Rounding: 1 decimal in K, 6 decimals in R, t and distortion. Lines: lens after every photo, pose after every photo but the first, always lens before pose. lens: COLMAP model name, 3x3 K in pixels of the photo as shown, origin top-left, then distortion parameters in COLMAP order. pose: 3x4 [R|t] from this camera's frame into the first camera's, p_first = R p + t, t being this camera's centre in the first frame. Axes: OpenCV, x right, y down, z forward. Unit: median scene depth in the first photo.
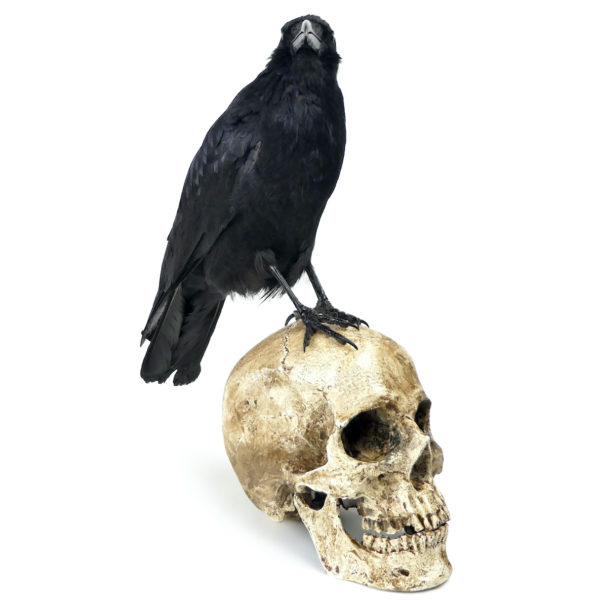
lens RADIAL K [[766.4, 0, 296.4], [0, 766.4, 297.5], [0, 0, 1]] dist [-0.045358, 0.000000]
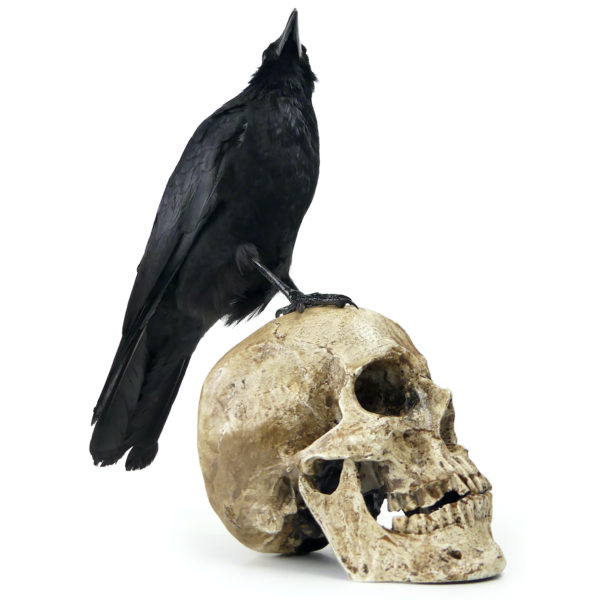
lens RADIAL K [[577.9, 0, 331.4], [0, 577.9, 298.8], [0, 0, 1]] dist [-0.028756, 0.000000]
pose [[0.978186, 0.008348, 0.207561, -0.096548], [0.080305, 0.906312, -0.414910, 0.344907], [-0.191579, 0.422528, 0.885871, 0.394006]]
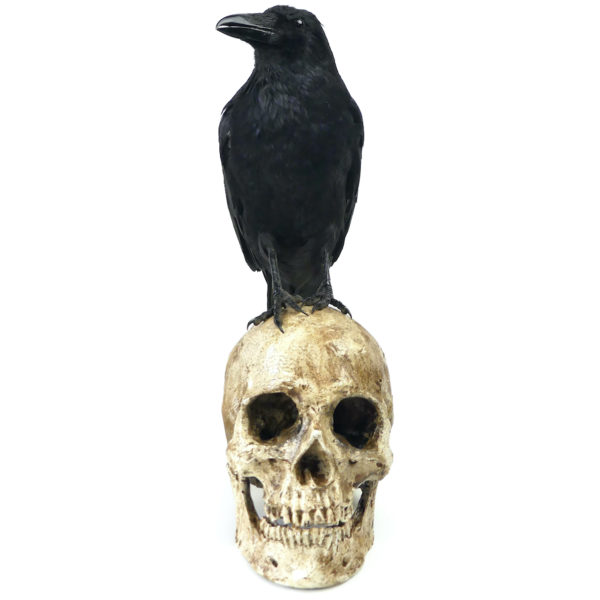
lens RADIAL K [[766.4, 0, 318.3], [0, 766.4, 273.6], [0, 0, 1]] dist [-0.045358, 0.000000]
pose [[0.785818, 0.071509, -0.614310, 0.734775], [-0.084053, 0.996425, 0.008471, -0.021937], [0.612719, 0.044978, 0.789020, 0.235947]]
